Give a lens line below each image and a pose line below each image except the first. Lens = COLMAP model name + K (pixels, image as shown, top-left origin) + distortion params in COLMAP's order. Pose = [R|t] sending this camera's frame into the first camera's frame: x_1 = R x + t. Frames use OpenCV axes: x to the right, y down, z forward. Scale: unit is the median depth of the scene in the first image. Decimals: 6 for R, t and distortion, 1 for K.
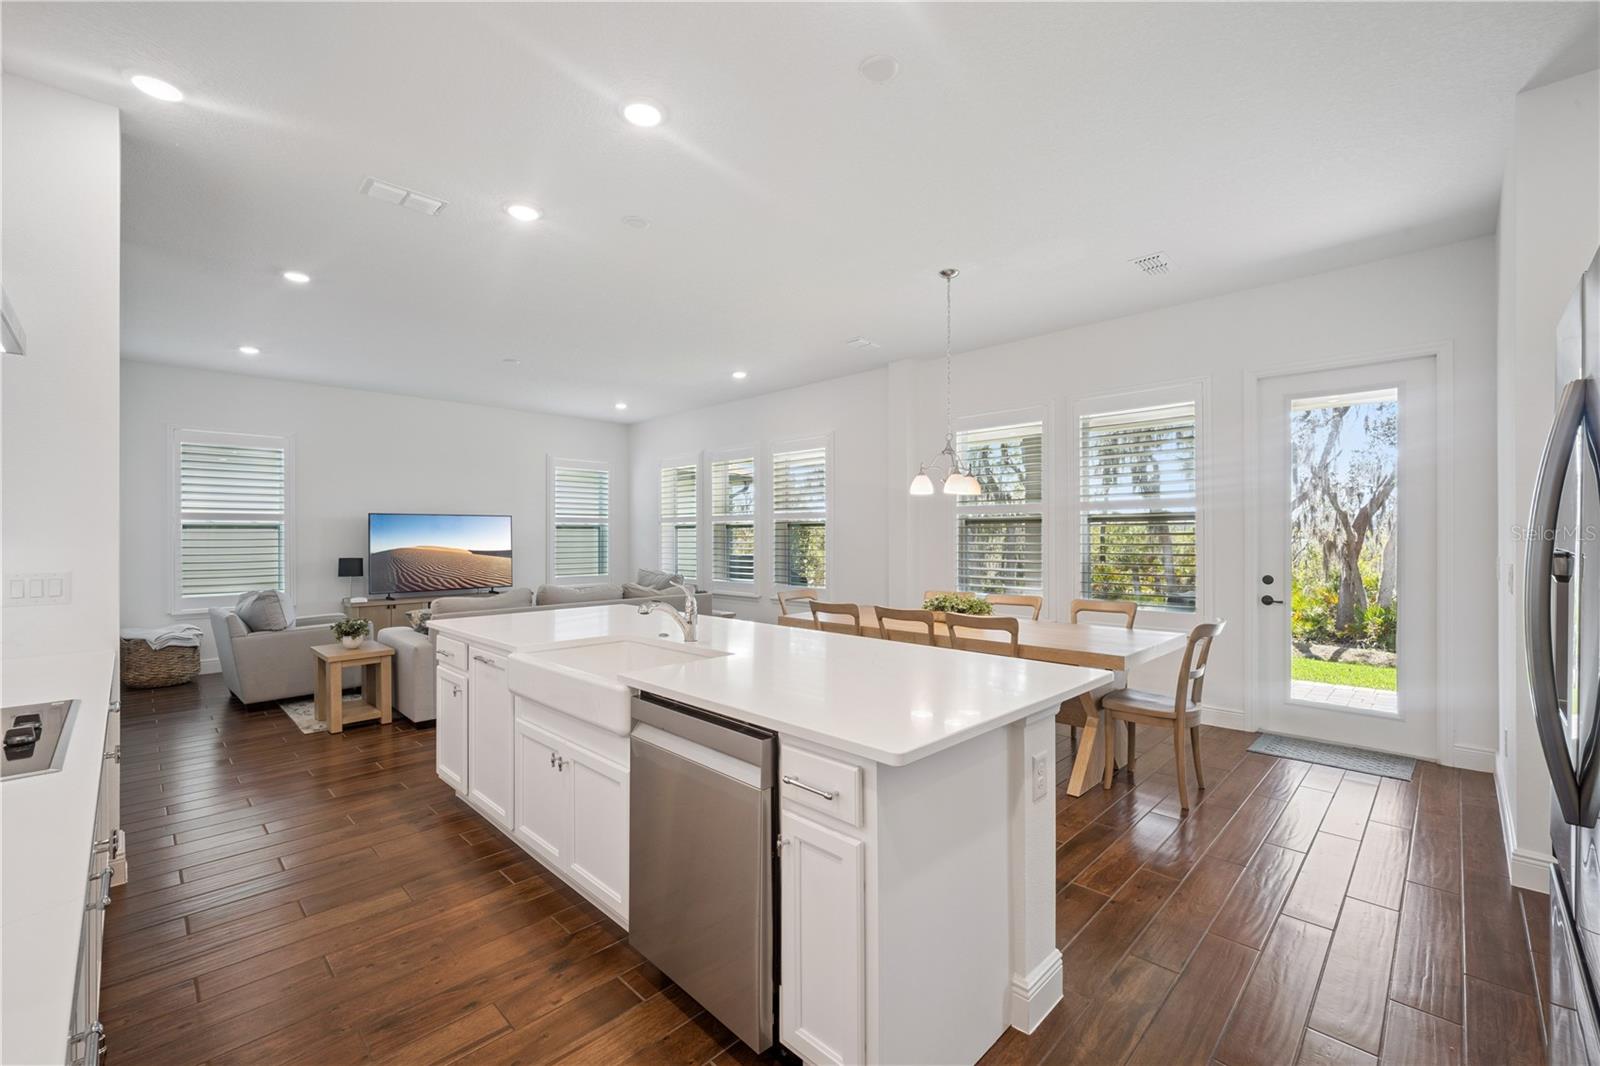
lens RADIAL K [[664.5, 0, 787.5], [0, 664.5, 545.5], [0, 0, 1]] dist [0.002943, -0.001130]
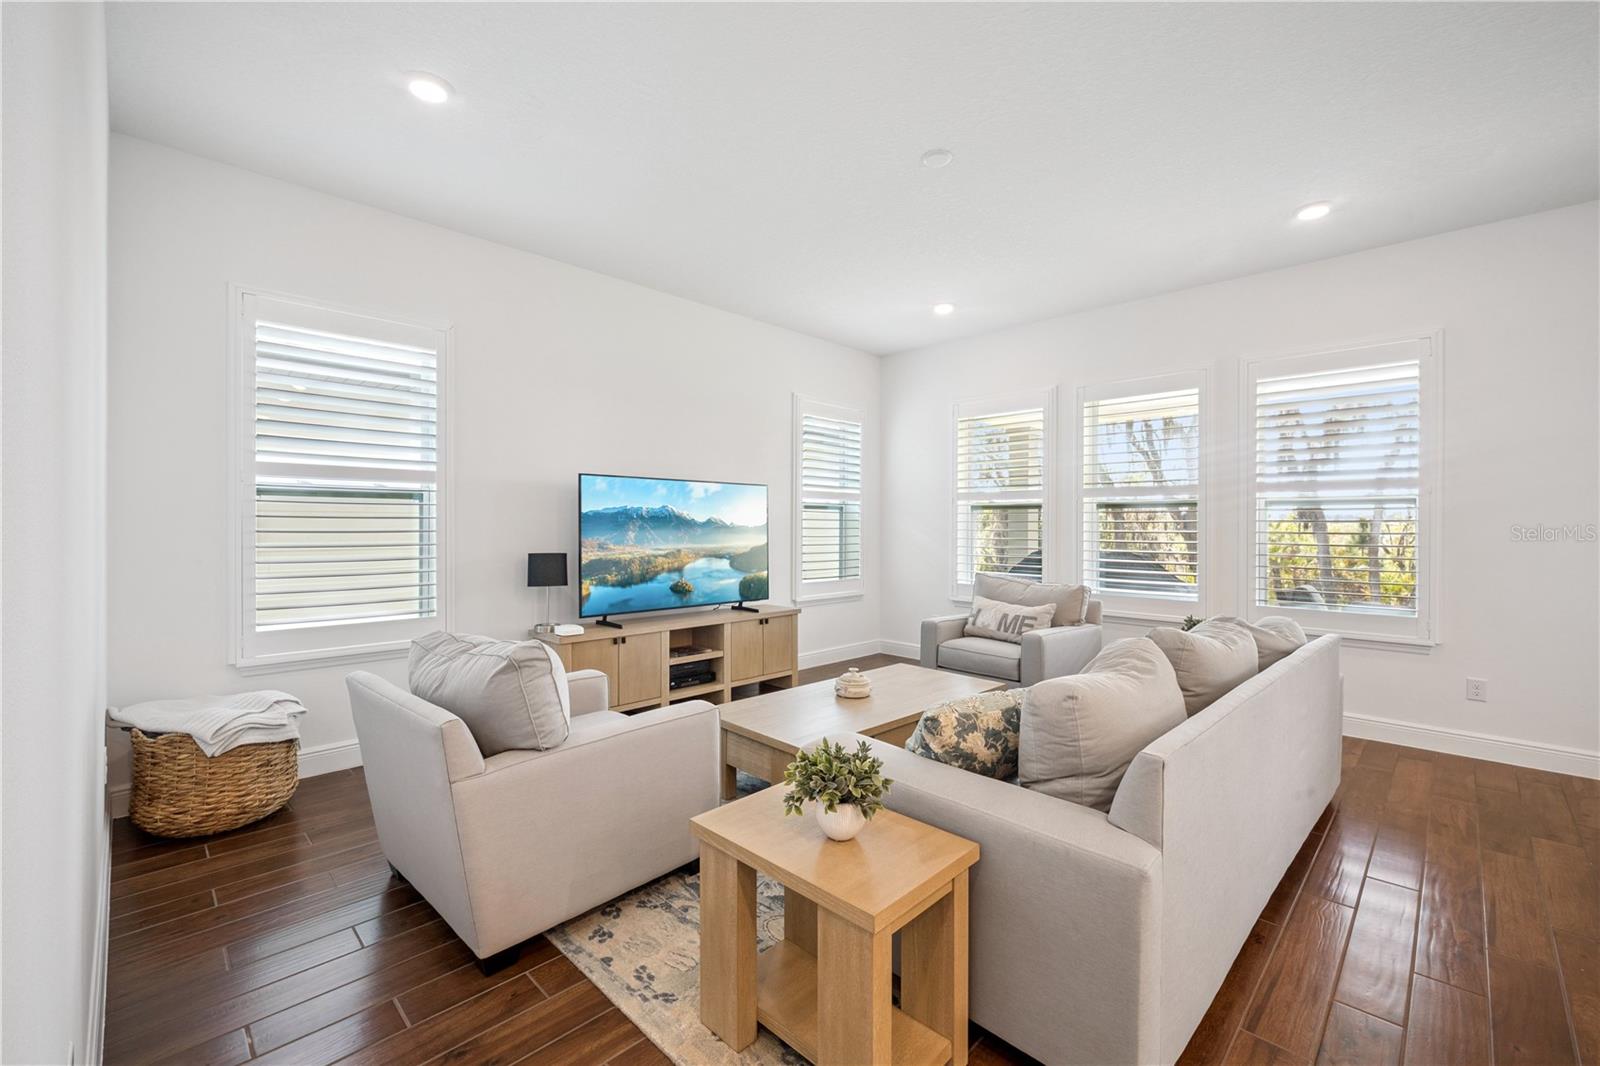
lens RADIAL K [[664.5, 0, 801.3], [0, 664.5, 543.7], [0, 0, 1]] dist [0.002943, -0.001130]
pose [[0.999921, 0.008439, 0.009324, -0.456828], [-0.008592, 0.999827, 0.016514, -0.000166], [-0.009183, -0.016592, 0.999820, 0.449472]]
